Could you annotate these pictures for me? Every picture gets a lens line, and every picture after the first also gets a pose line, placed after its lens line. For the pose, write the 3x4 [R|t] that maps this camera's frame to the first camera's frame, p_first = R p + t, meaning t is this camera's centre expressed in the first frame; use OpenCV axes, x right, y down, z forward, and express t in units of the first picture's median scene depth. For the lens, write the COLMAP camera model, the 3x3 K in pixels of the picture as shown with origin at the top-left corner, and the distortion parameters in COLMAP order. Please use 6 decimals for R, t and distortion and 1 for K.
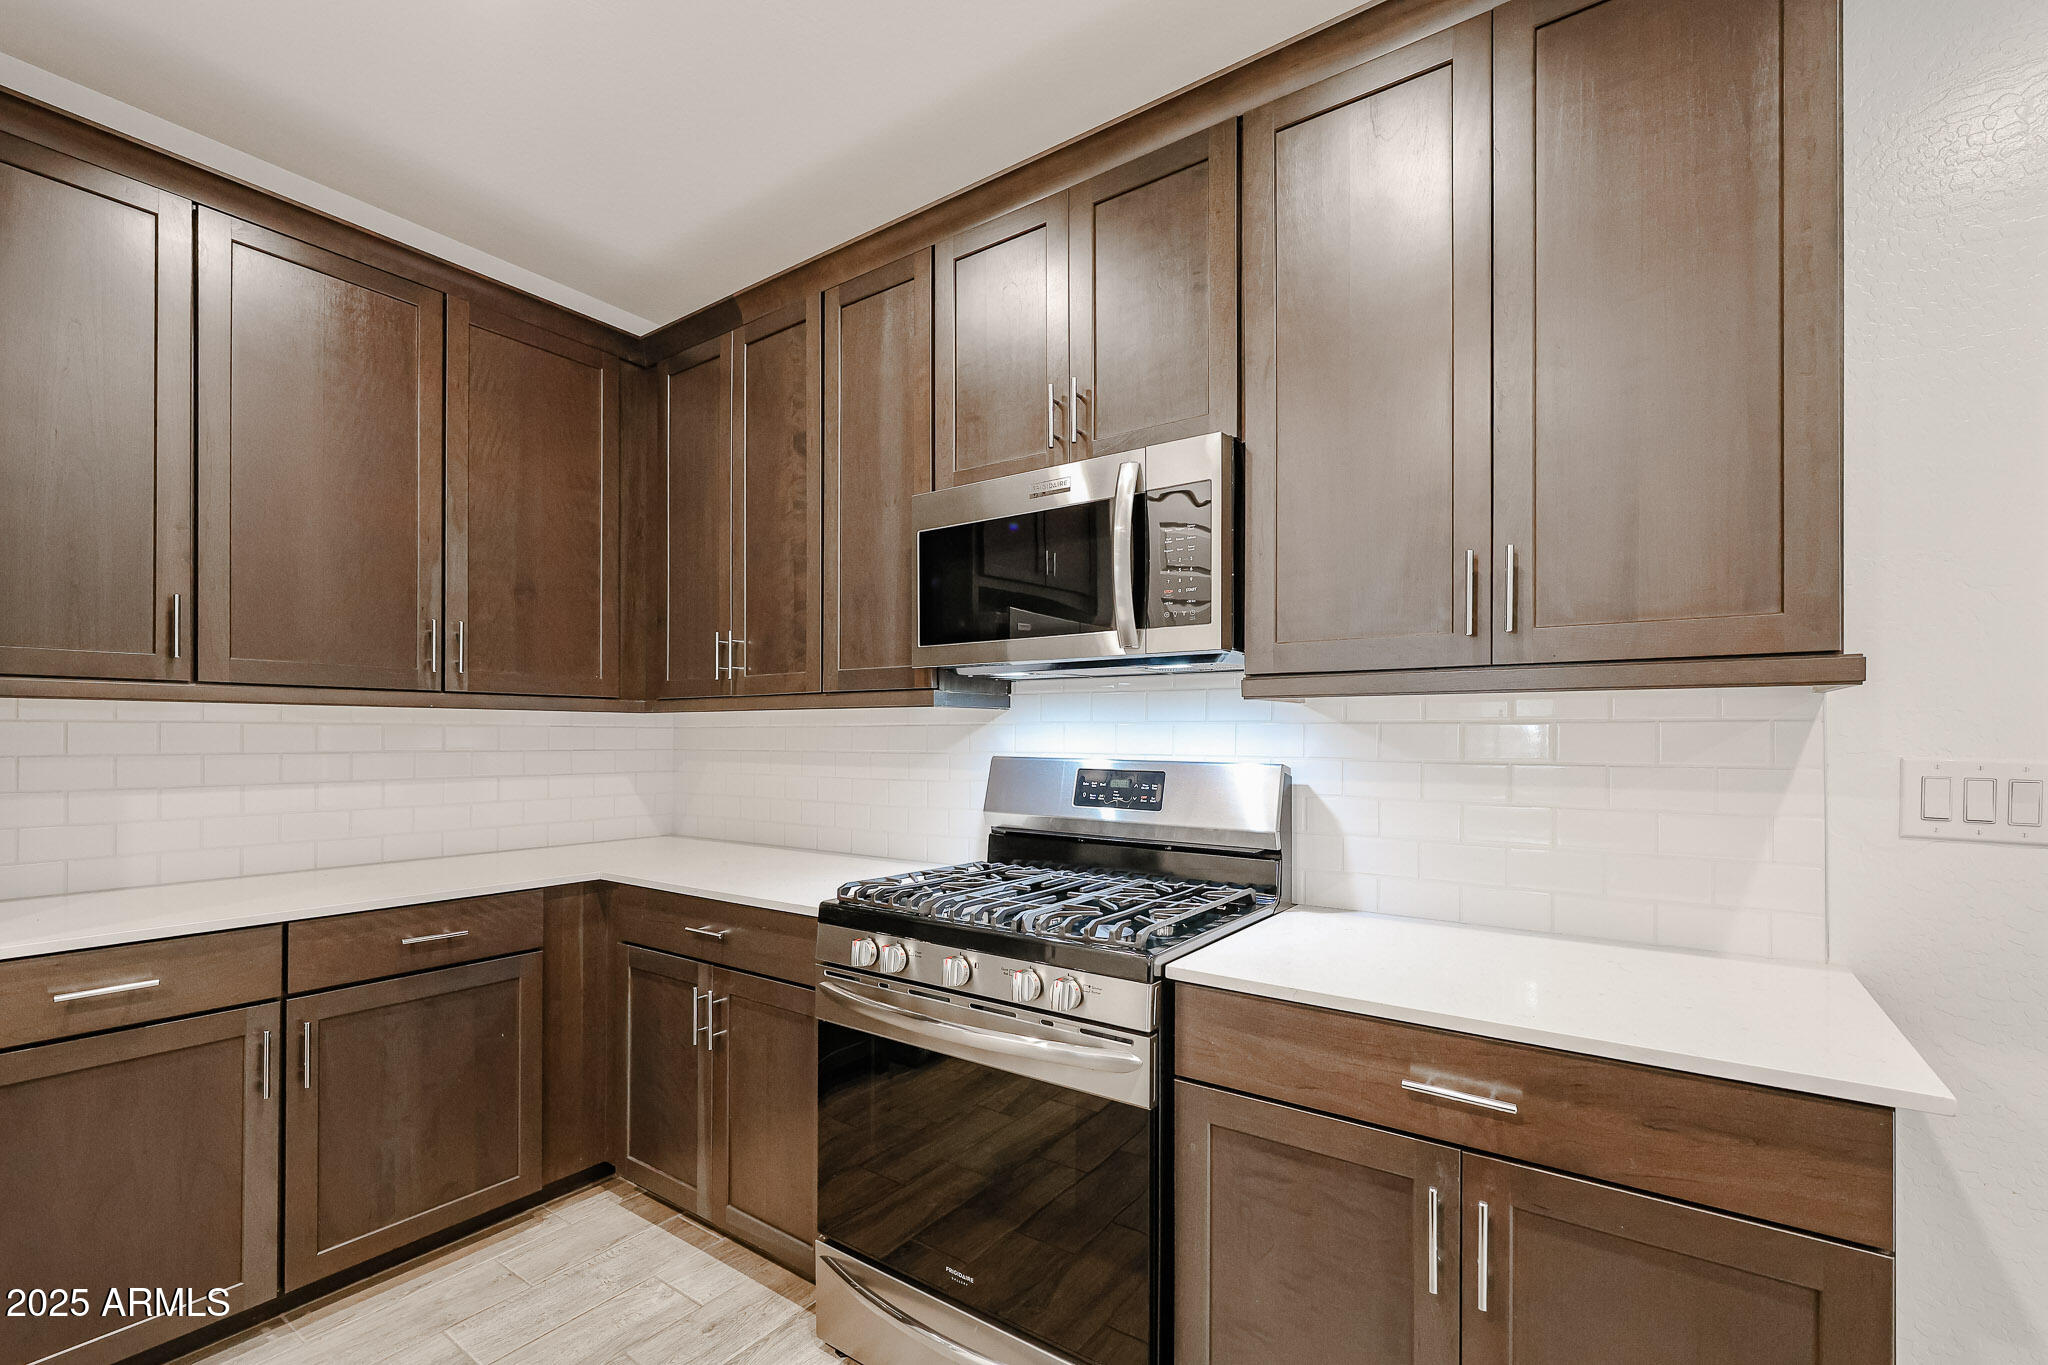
lens RADIAL K [[884.5, 0, 1023.0], [0, 884.5, 742.9], [0, 0, 1]] dist [-0.001471, 0.000055]
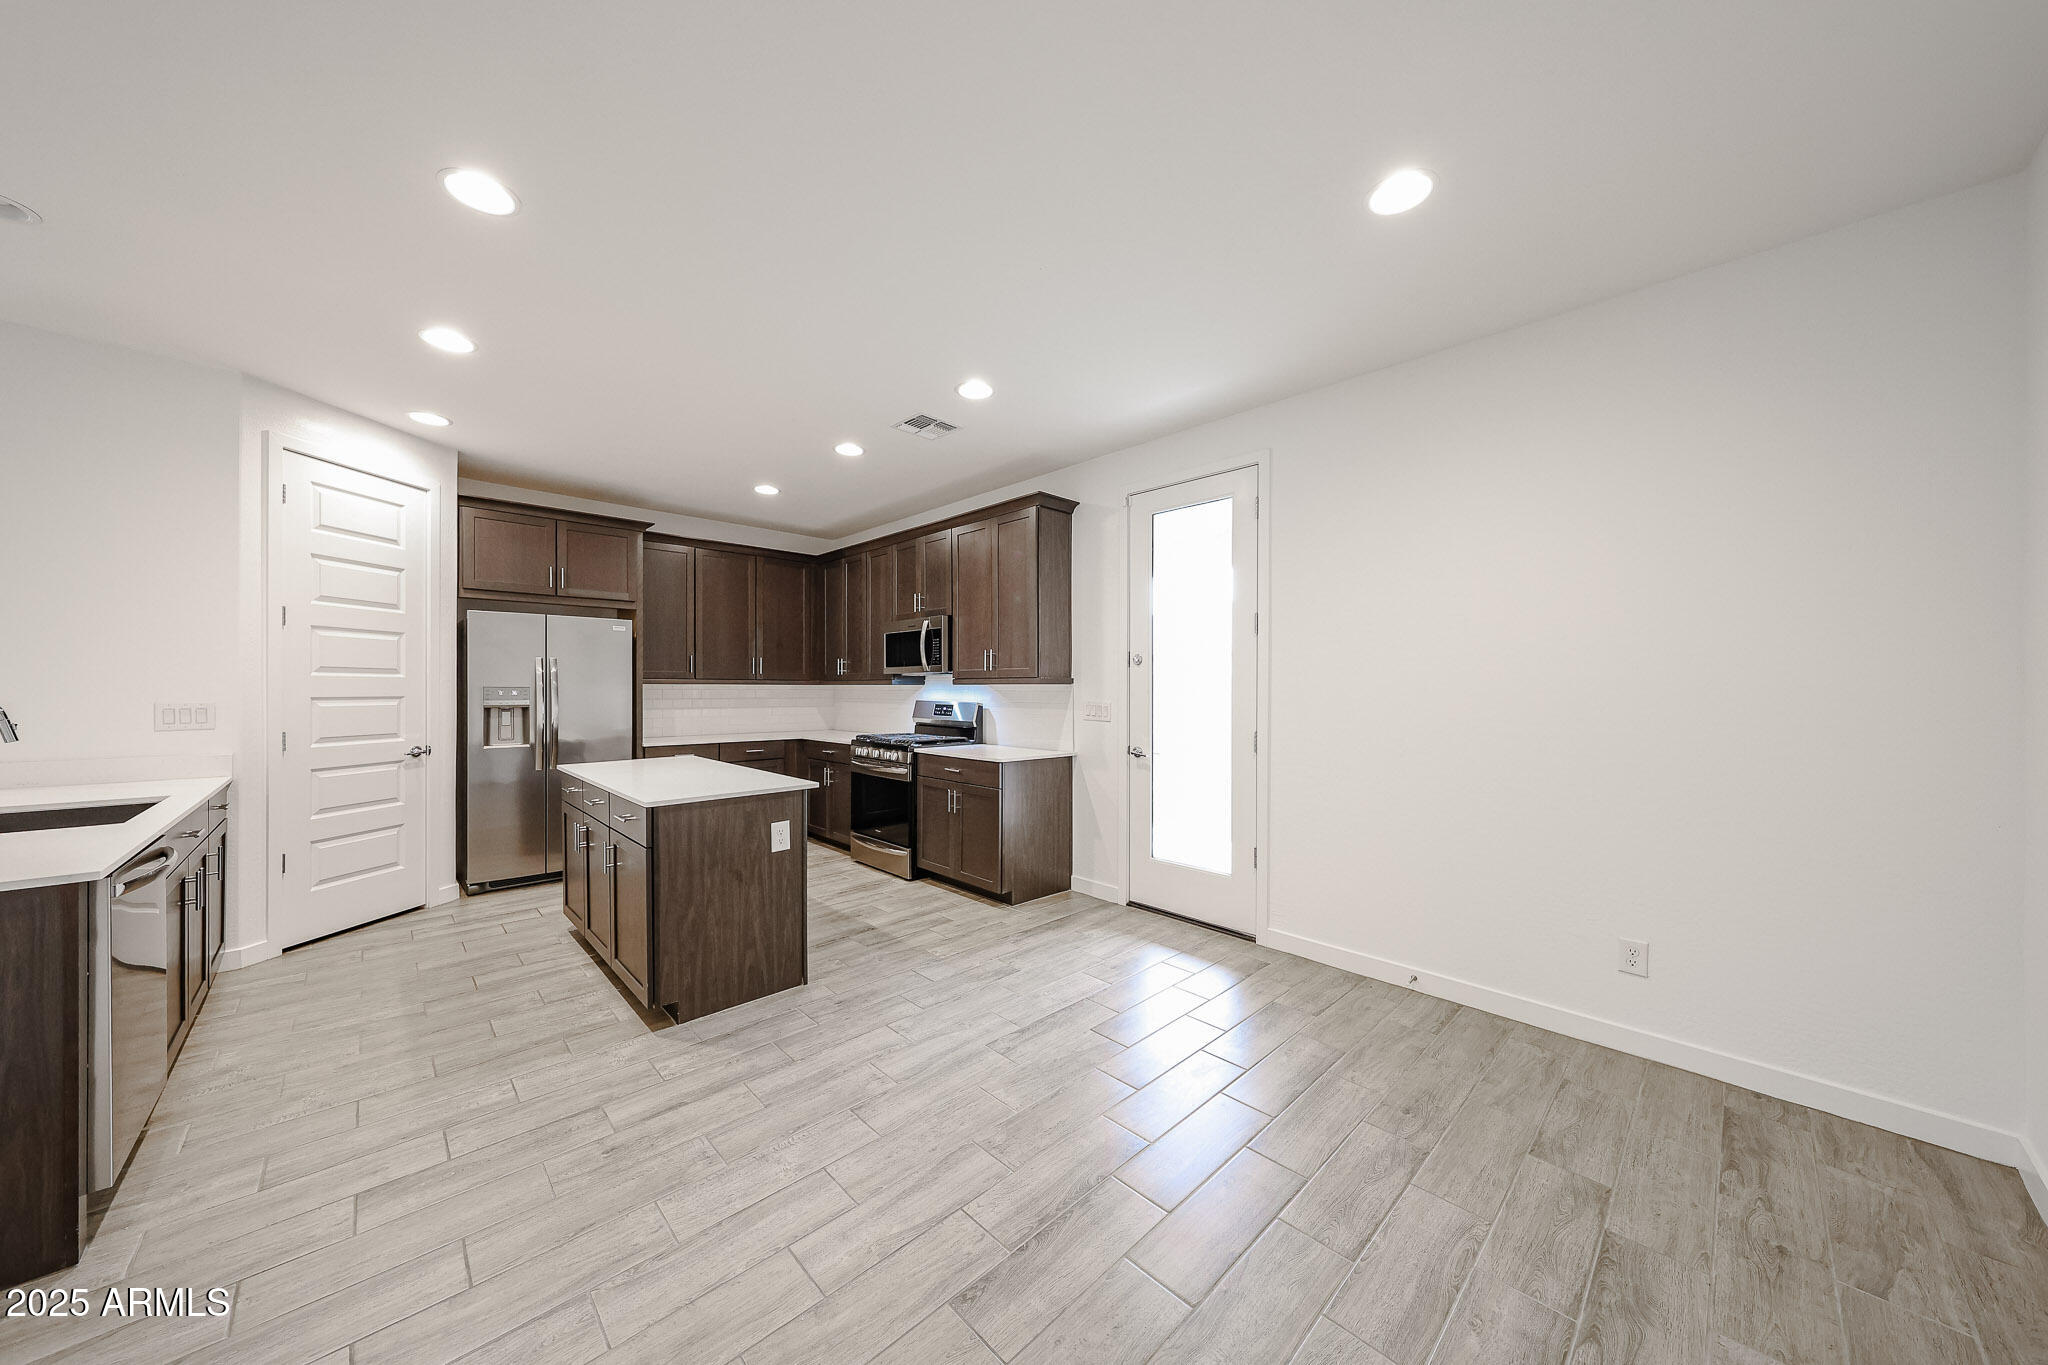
lens RADIAL K [[693.6, 0, 1020.8], [0, 693.6, 686.5], [0, 0, 1]] dist [0.000125, 0.000100]
pose [[0.981787, -0.002820, -0.189962, 0.860884], [0.001098, 0.999957, -0.009168, -0.011282], [0.189979, 0.008793, 0.981749, -1.450061]]
